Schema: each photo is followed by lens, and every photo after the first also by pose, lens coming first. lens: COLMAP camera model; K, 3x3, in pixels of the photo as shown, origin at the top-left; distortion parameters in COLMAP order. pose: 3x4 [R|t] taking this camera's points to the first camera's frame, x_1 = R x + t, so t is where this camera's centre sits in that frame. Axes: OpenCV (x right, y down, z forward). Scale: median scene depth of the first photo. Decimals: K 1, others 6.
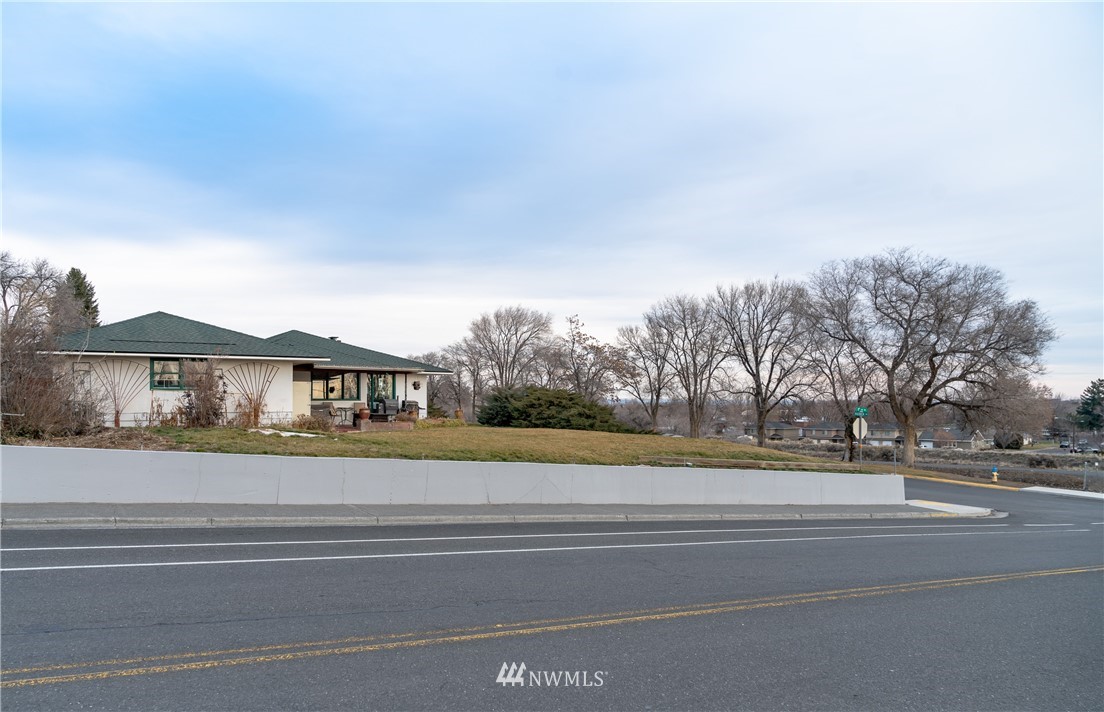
lens RADIAL K [[774.5, 0, 550.5], [0, 774.5, 357.4], [0, 0, 1]] dist [-0.005767, -0.000863]
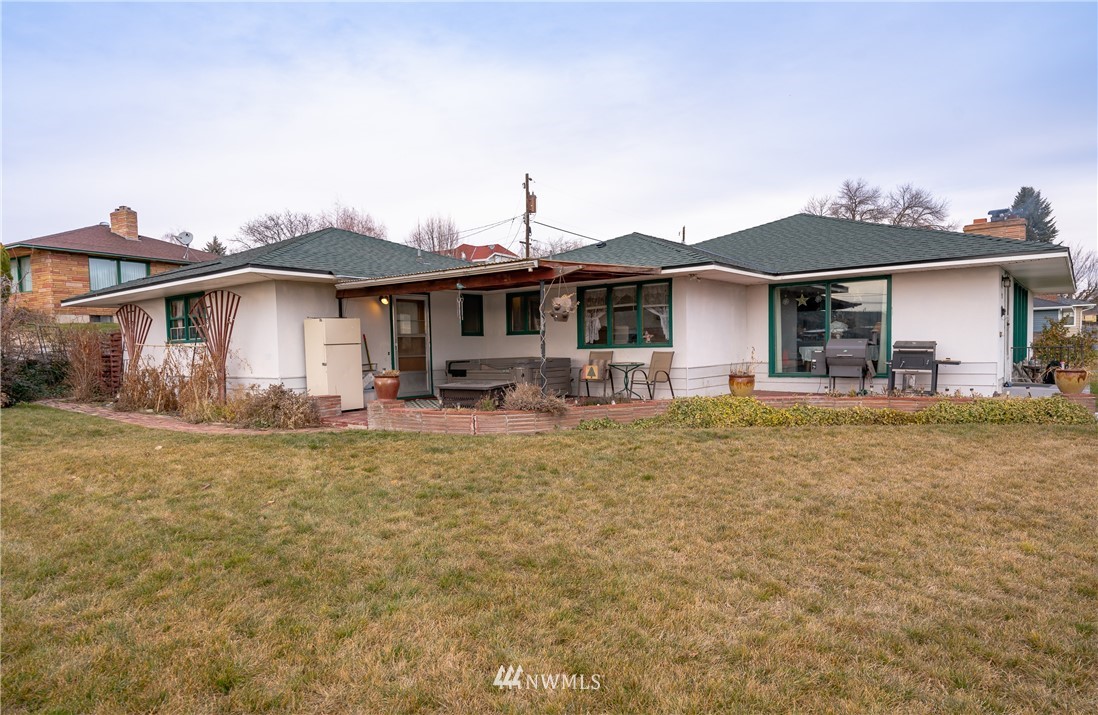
lens RADIAL K [[670.6, 0, 512.6], [0, 670.6, 389.4], [0, 0, 1]] dist [0.005391, 0.001400]
pose [[0.218174, 0.058427, -0.974159, 0.031774], [0.077738, 0.993994, 0.077027, 0.011872], [0.972809, -0.092534, 0.212322, 0.228261]]
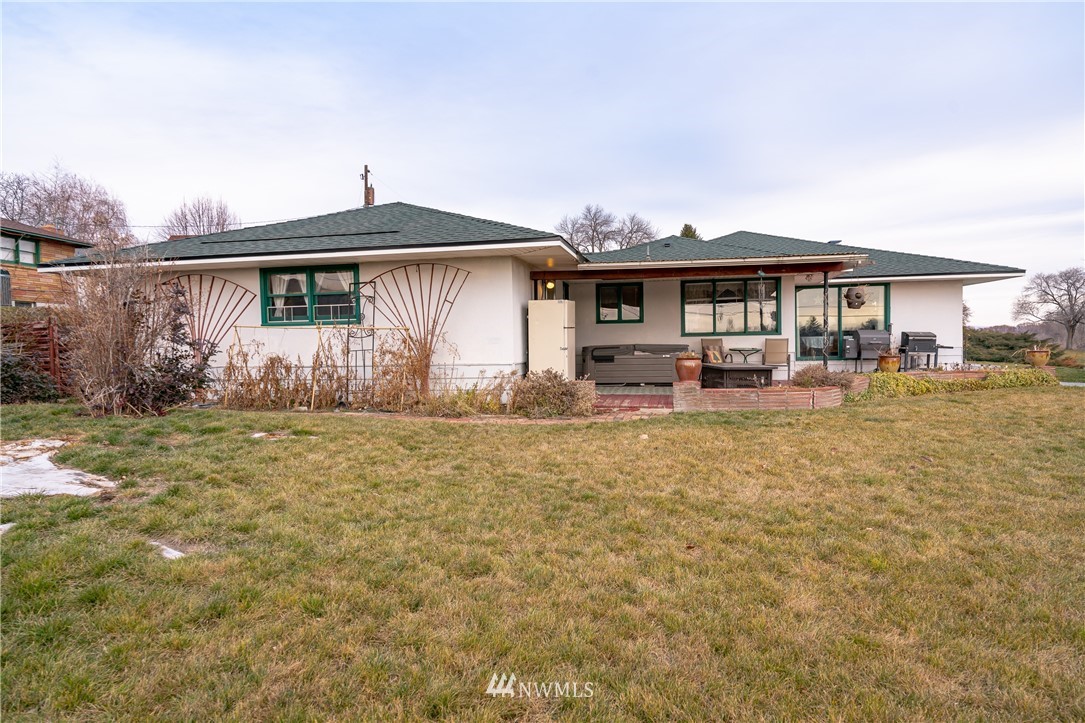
lens RADIAL K [[641.9, 0, 538.3], [0, 641.9, 365.9], [0, 0, 1]] dist [-0.000943, 0.004763]
pose [[0.648814, 0.022470, -0.760615, -0.004911], [0.060067, 0.994933, 0.080630, 0.008717], [0.758573, -0.098002, 0.644176, 0.163015]]
